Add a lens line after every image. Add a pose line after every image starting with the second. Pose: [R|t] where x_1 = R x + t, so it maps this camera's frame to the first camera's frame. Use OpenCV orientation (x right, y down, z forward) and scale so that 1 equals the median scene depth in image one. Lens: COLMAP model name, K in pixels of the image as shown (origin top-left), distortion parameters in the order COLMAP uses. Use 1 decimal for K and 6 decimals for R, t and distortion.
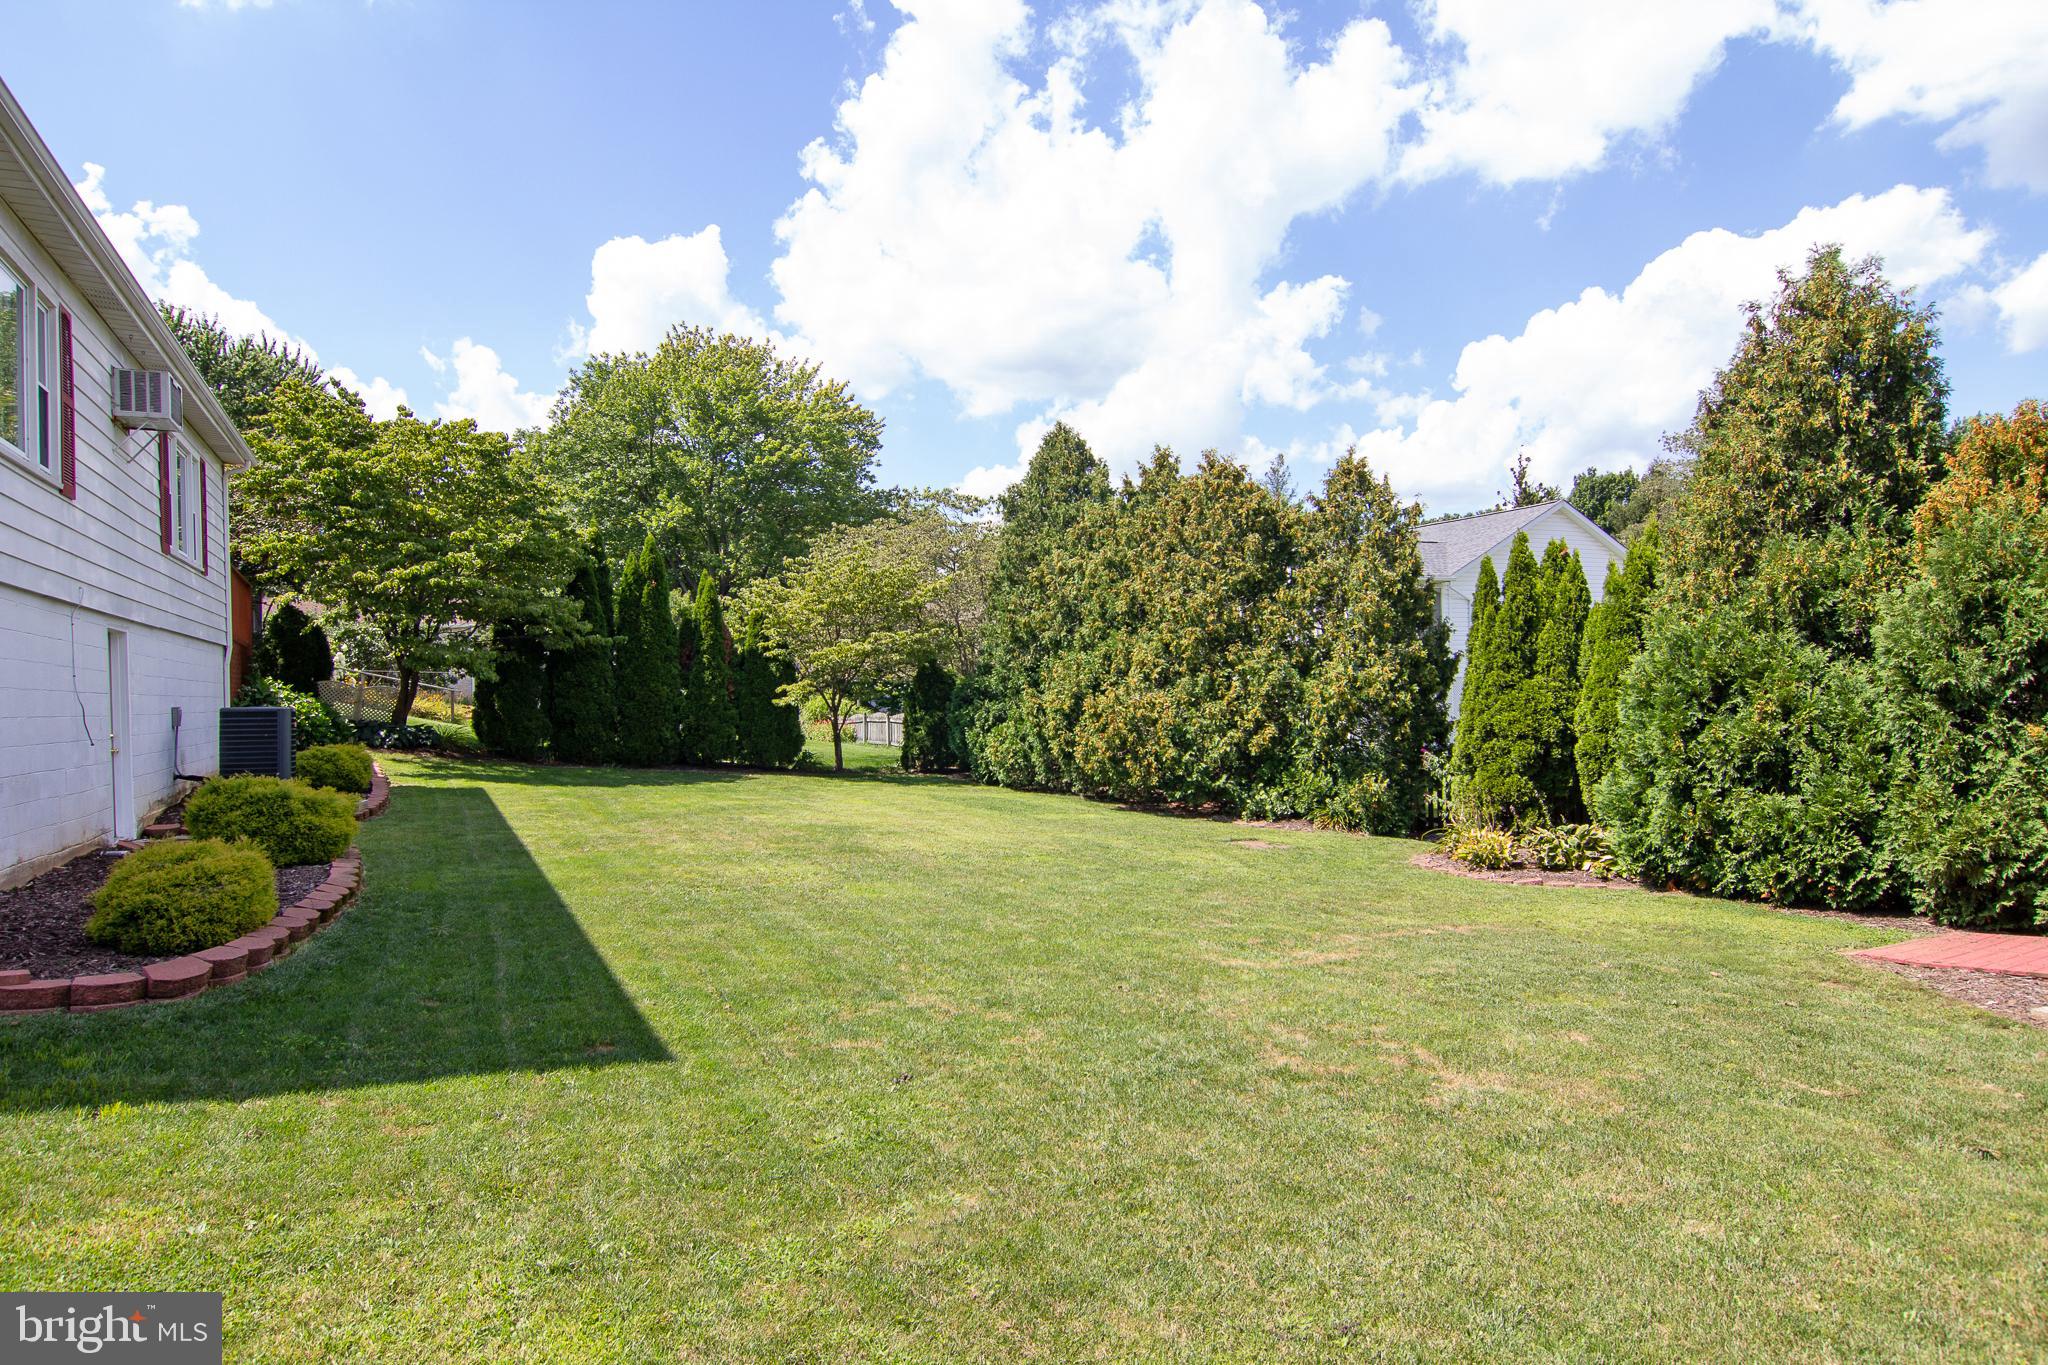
lens RADIAL K [[1207.8, 0, 1020.0], [0, 1207.8, 688.3], [0, 0, 1]] dist [-0.008759, -0.010992]
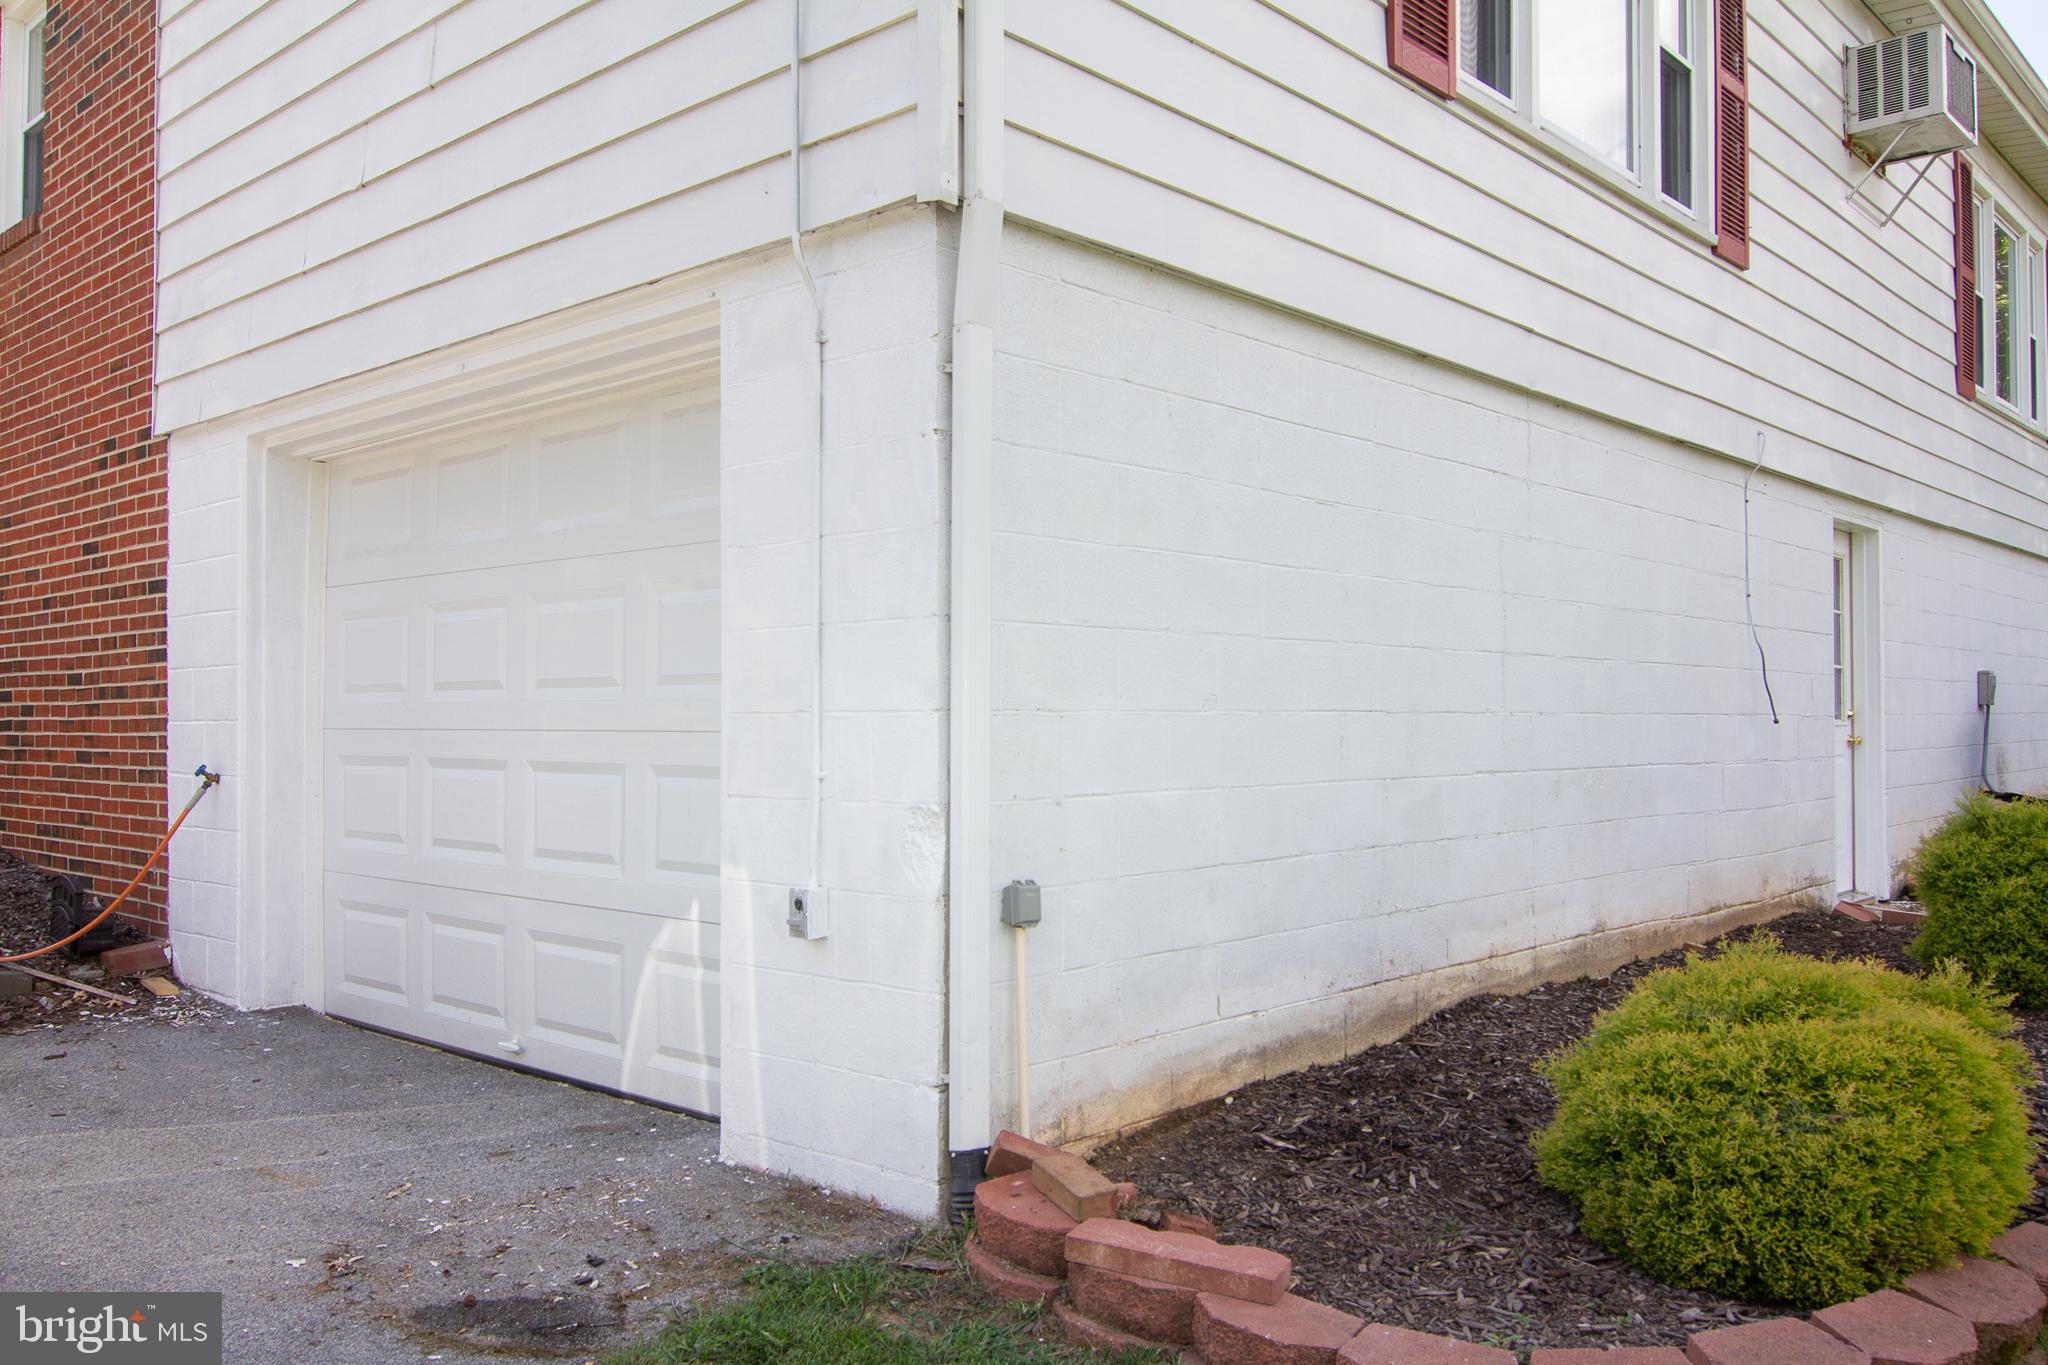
lens RADIAL K [[1608.1, 0, 1019.7], [0, 1608.1, 688.8], [0, 0, 1]] dist [0.006213, -0.001708]
pose [[0.358788, 0.010212, -0.933363, -0.219156], [-0.005658, 0.999946, 0.008765, 0.027859], [0.933402, 0.002136, 0.358826, 0.420167]]
